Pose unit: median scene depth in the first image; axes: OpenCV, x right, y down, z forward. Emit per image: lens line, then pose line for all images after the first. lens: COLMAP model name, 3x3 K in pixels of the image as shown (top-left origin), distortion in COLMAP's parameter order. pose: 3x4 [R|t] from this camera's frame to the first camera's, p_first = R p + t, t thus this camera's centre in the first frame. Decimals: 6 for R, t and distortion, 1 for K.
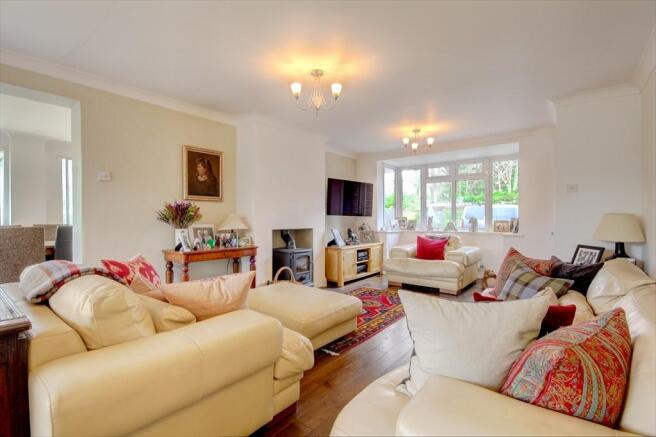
lens RADIAL K [[306.2, 0, 326.4], [0, 306.2, 218.4], [0, 0, 1]] dist [-0.010376, 0.000048]
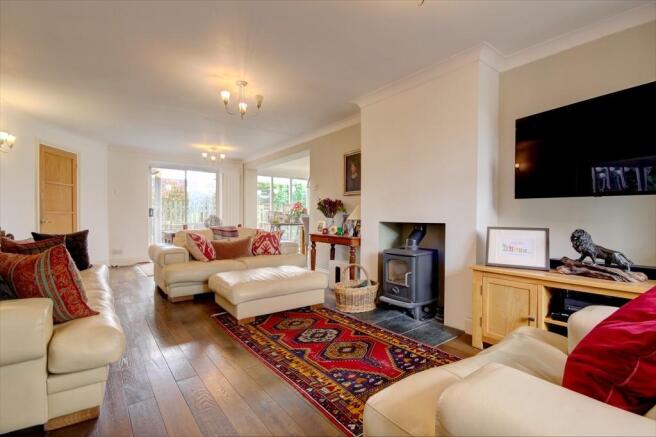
lens RADIAL K [[306.2, 0, 325.8], [0, 306.2, 219.9], [0, 0, 1]] dist [-0.010376, 0.000048]
pose [[-0.258435, 0.006098, -0.966009, 0.780237], [-0.004886, 0.999959, 0.007620, 0.030105], [0.966016, 0.006689, -0.258394, 1.229747]]
